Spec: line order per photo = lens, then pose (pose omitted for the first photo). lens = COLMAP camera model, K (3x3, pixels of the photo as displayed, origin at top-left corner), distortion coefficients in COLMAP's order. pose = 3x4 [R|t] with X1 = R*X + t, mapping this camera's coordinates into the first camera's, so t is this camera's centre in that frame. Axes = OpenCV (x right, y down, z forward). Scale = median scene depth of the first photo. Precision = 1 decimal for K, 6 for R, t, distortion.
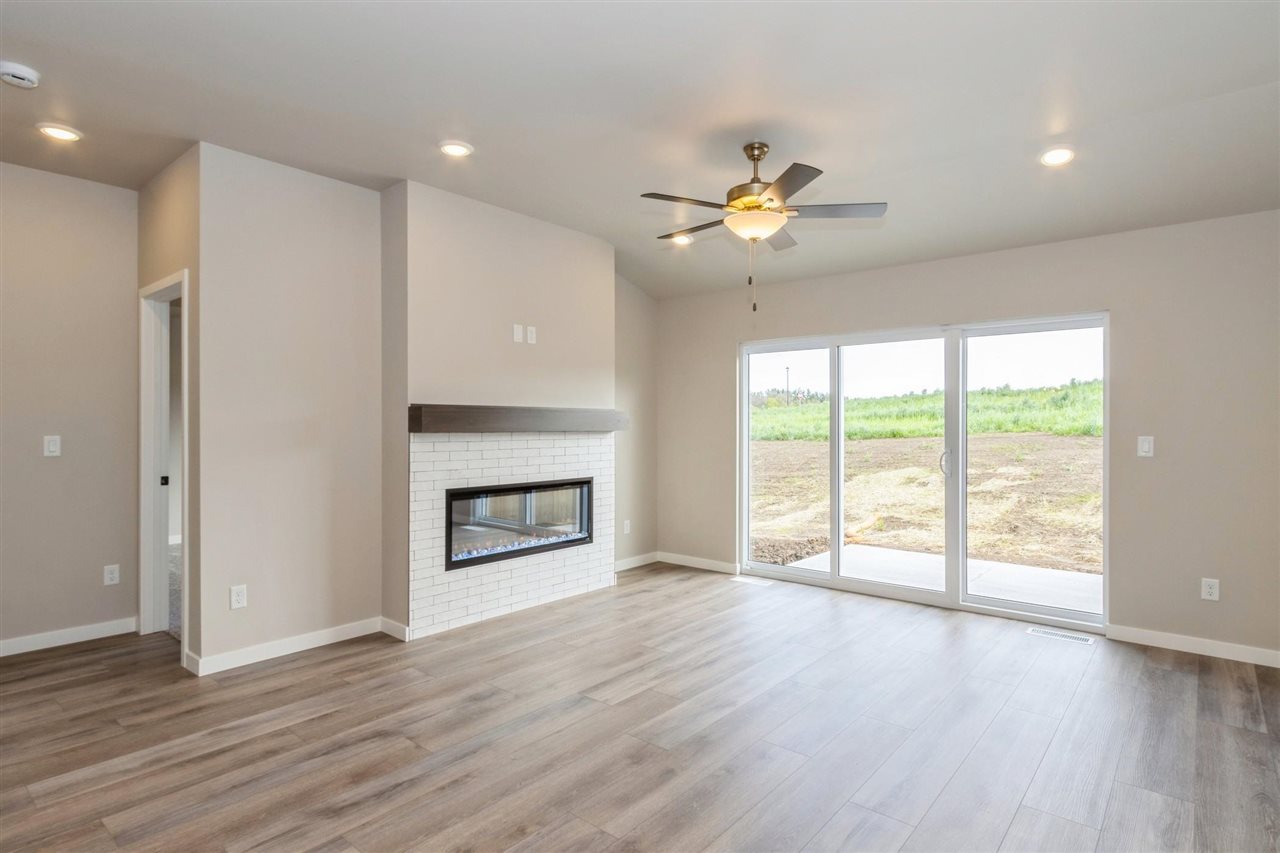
lens RADIAL K [[653.8, 0, 645.5], [0, 653.8, 431.5], [0, 0, 1]] dist [-0.004939, 0.000032]
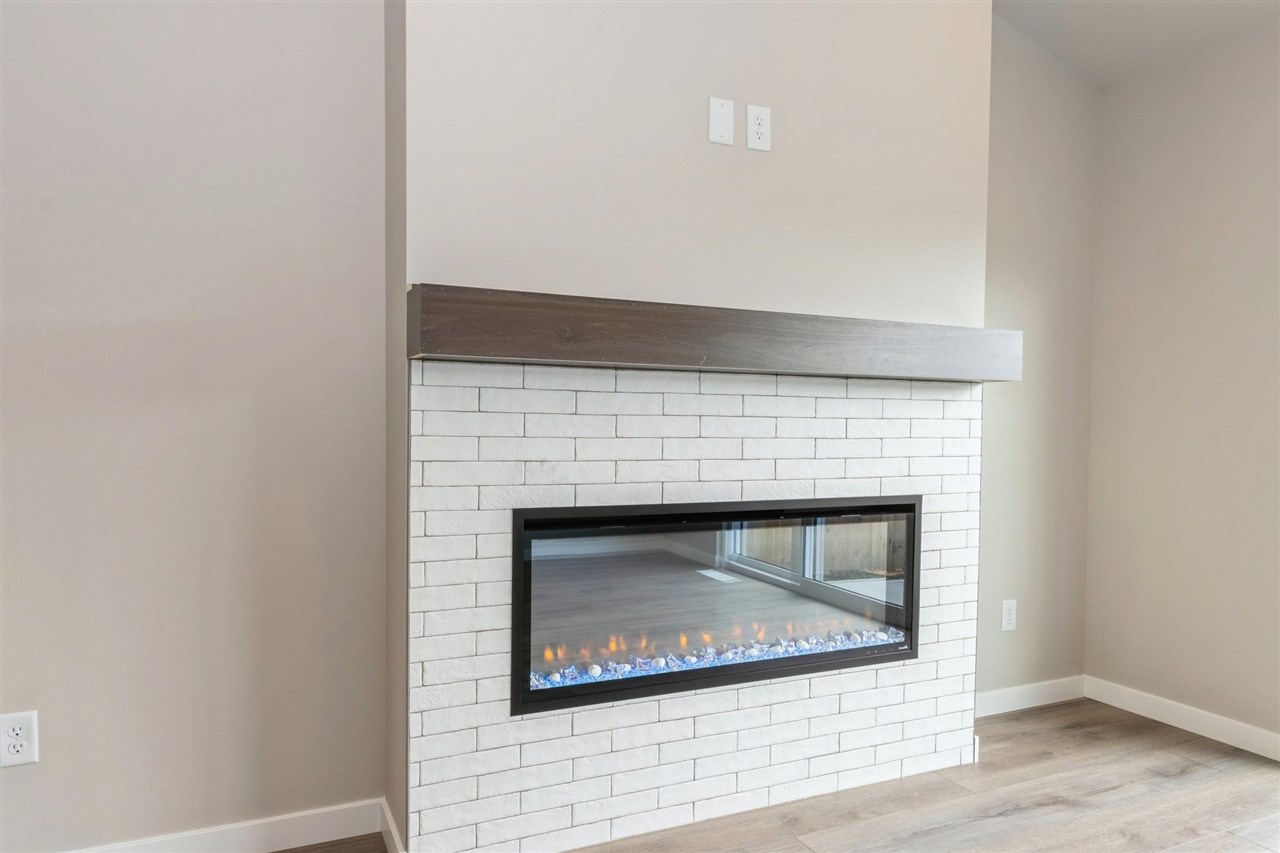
lens RADIAL K [[852.2, 0, 650.5], [0, 852.2, 464.4], [0, 0, 1]] dist [0.009618, -0.002512]
pose [[0.910097, 0.022747, -0.413770, -0.018415], [-0.010728, 0.999451, 0.031348, 0.043424], [0.414256, -0.024091, 0.909841, 0.550636]]
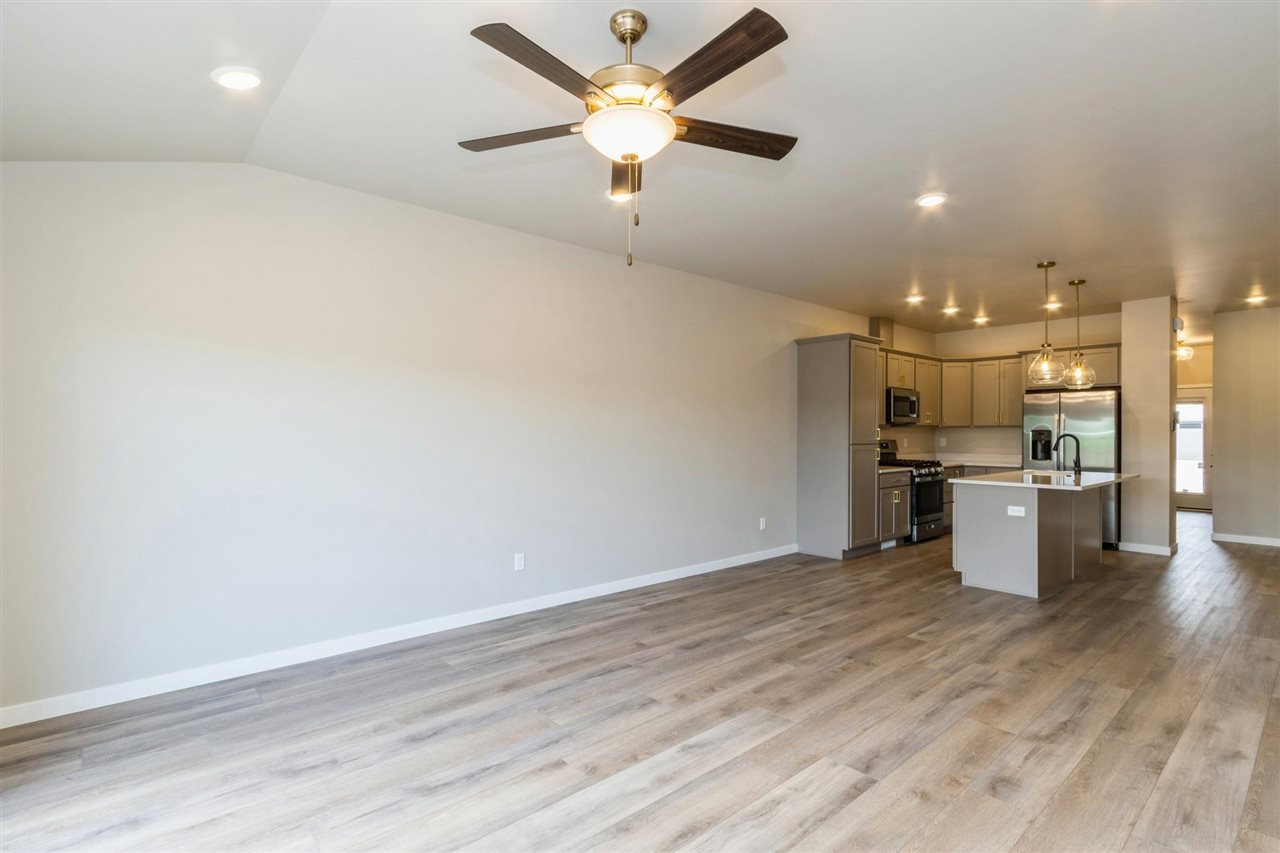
lens RADIAL K [[613.2, 0, 629.6], [0, 613.2, 433.3], [0, 0, 1]] dist [0.002452, -0.002284]
pose [[-0.986457, -0.002080, 0.164007, 0.051450], [0.000048, 0.999916, 0.012971, -0.016934], [-0.164020, 0.012803, -0.986374, 1.313785]]
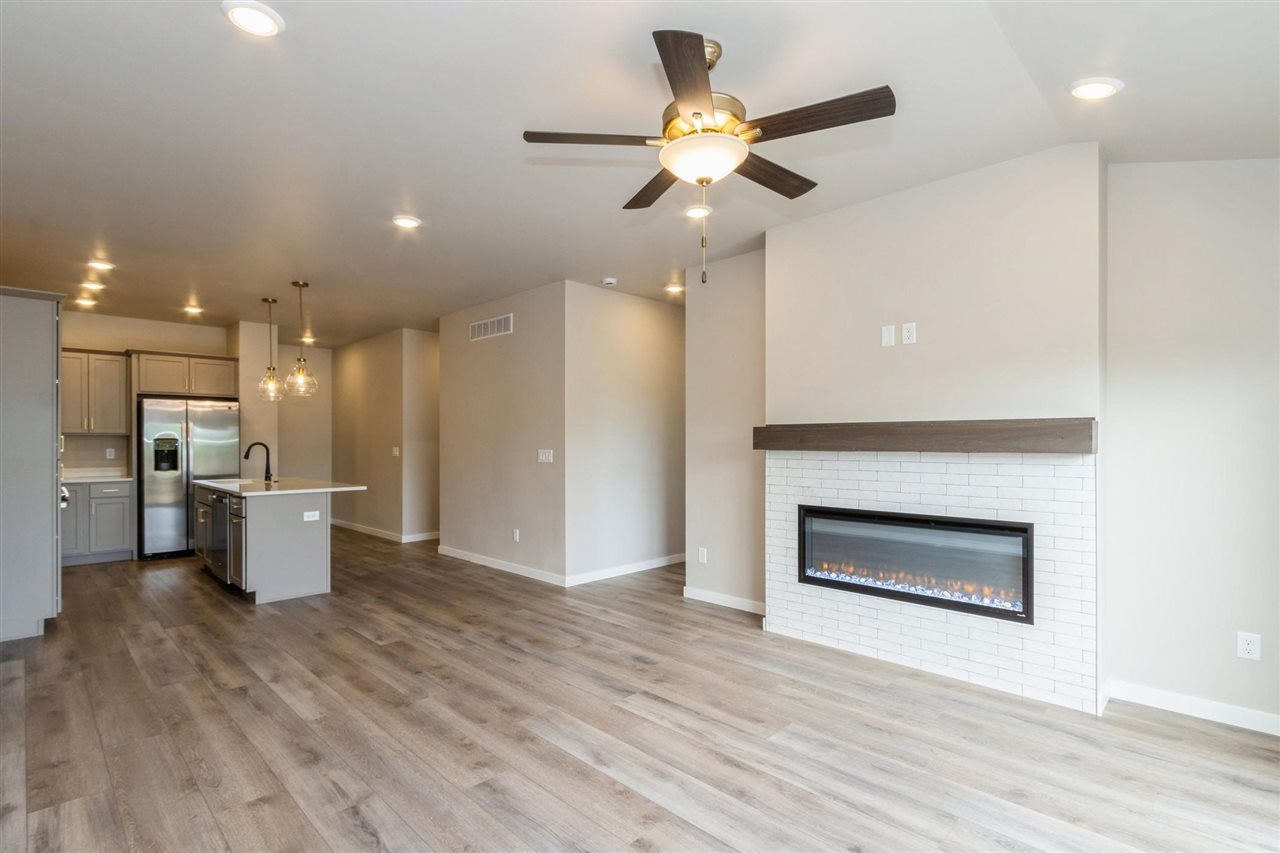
lens RADIAL K [[613.2, 0, 638.3], [0, 613.2, 442.8], [0, 0, 1]] dist [0.002452, -0.002284]
pose [[-0.081602, 0.001189, -0.996664, 0.678166], [-0.010744, 0.999940, 0.002073, -0.009568], [0.996607, 0.010878, -0.081584, 0.796253]]
